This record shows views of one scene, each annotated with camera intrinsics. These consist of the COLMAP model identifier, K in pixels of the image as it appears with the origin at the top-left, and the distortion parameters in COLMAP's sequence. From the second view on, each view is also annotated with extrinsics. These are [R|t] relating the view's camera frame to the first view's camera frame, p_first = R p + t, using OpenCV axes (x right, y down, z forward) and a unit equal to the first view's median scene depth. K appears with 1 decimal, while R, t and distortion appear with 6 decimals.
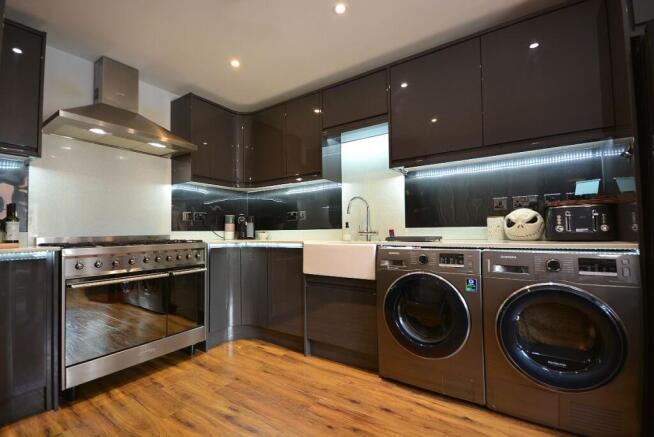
lens RADIAL K [[289.5, 0, 322.1], [0, 289.5, 222.4], [0, 0, 1]] dist [-0.001869, -0.000365]
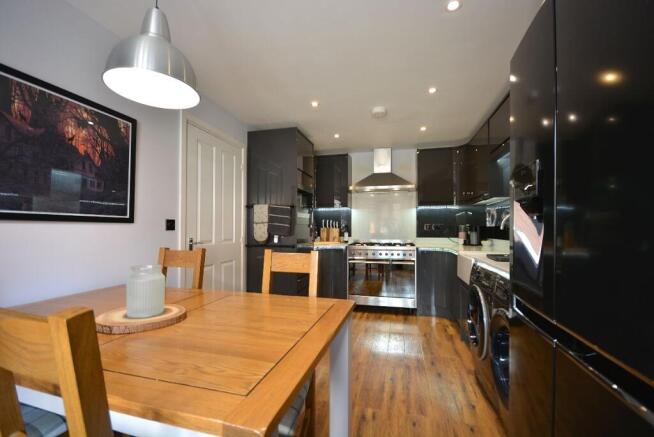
lens RADIAL K [[289.5, 0, 322.1], [0, 289.5, 222.4], [0, 0, 1]] dist [-0.001869, -0.000365]
pose [[0.332817, -0.002469, -0.942988, 0.939738], [0.023336, 0.999712, 0.005619, -0.084945], [0.942703, -0.023876, 0.332778, -0.001448]]
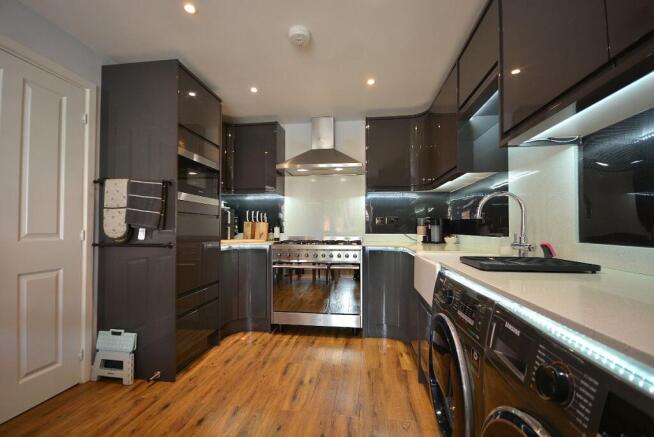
lens RADIAL K [[288.1, 0, 325.1], [0, 288.1, 223.3], [0, 0, 1]] dist [-0.000512, -0.000050]
pose [[0.450888, 0.002061, -0.892578, 0.586442], [0.017629, 0.999782, 0.011213, -0.034691], [0.892406, -0.020791, 0.450753, 0.354996]]
